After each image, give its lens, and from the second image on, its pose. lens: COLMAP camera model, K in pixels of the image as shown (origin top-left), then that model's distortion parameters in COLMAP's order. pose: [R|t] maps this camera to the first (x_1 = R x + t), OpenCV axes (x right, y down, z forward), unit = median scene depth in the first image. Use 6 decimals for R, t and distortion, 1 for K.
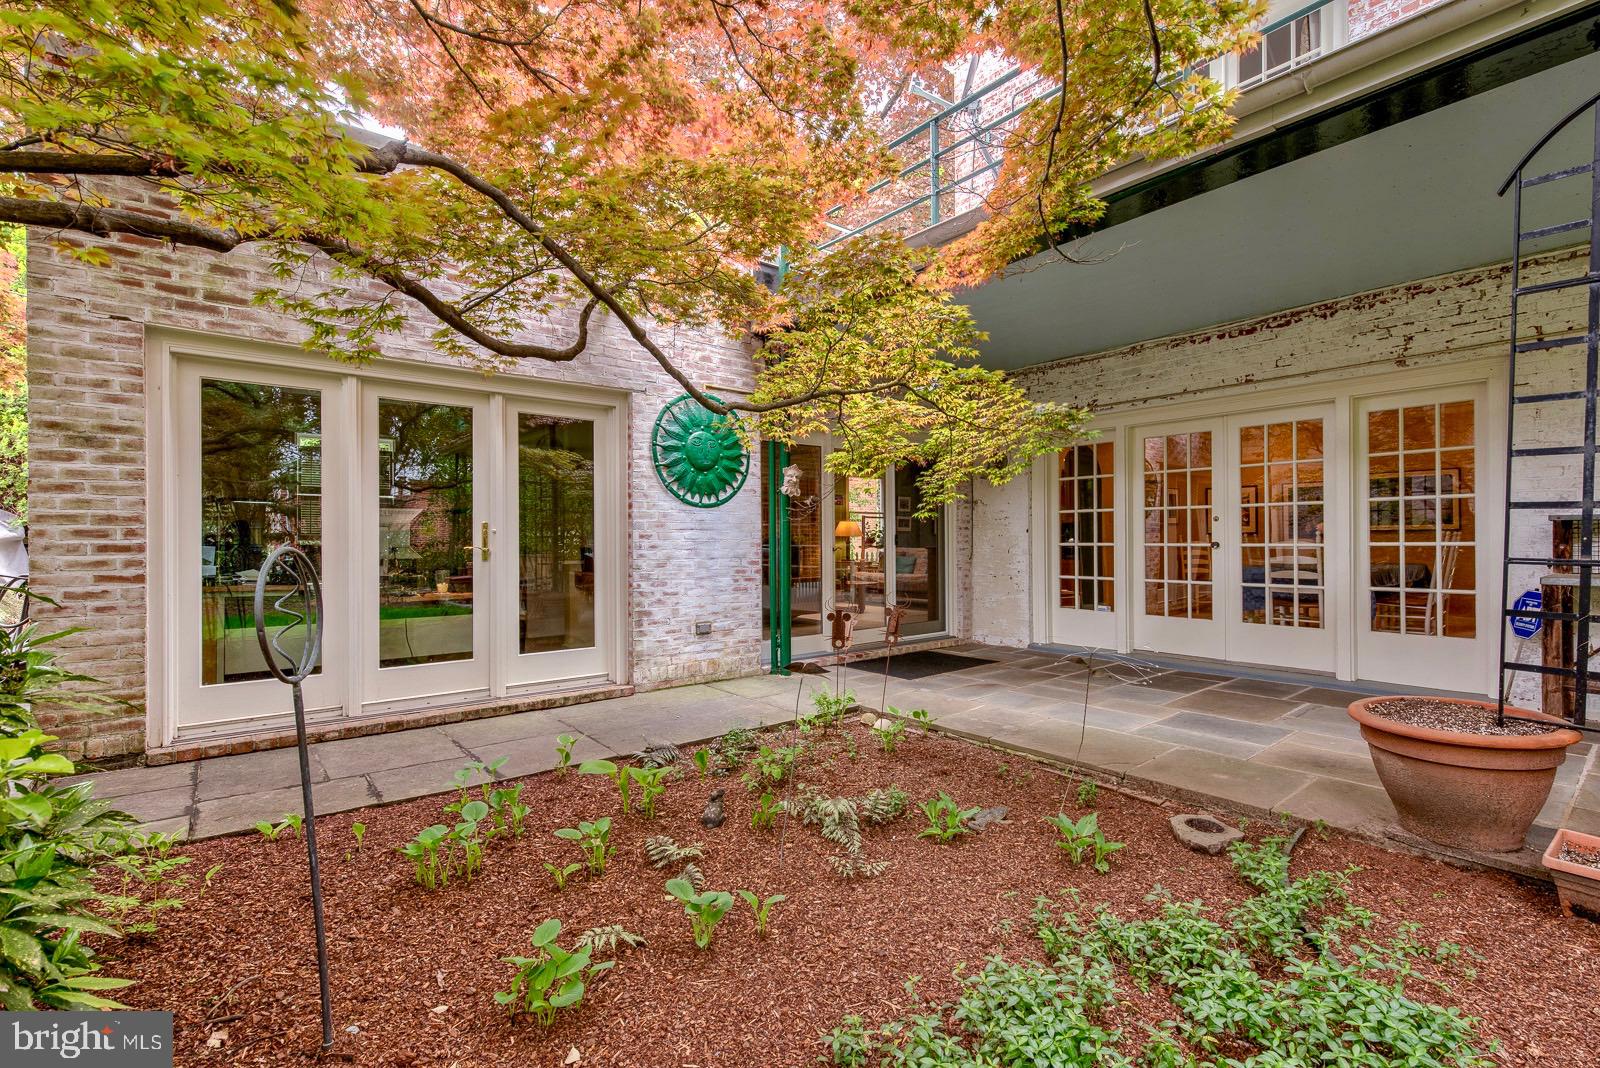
lens RADIAL K [[720.2, 0, 809.0], [0, 720.2, 537.8], [0, 0, 1]] dist [0.002230, -0.000531]
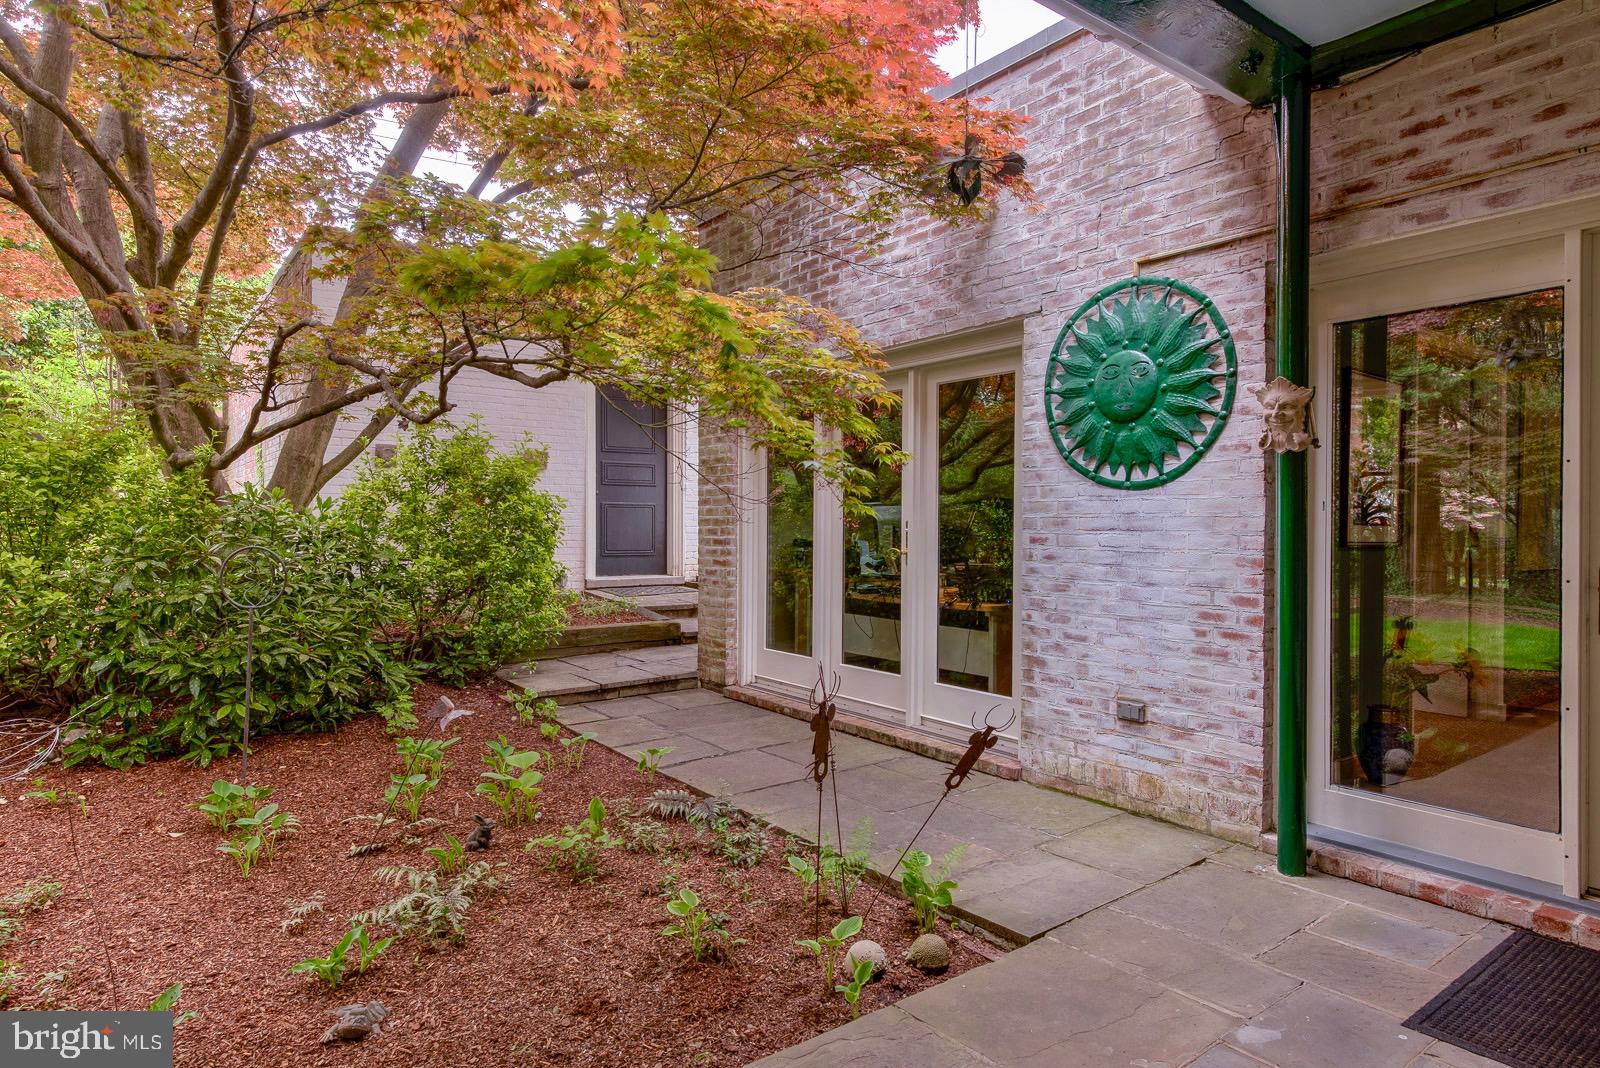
lens RADIAL K [[911.8, 0, 799.2], [0, 911.8, 530.8], [0, 0, 1]] dist [0.004443, 0.000204]
pose [[-0.041840, 0.013676, -0.999031, 0.583122], [0.001020, 0.999906, 0.013645, -0.021650], [0.999124, -0.000448, -0.041850, 0.820581]]
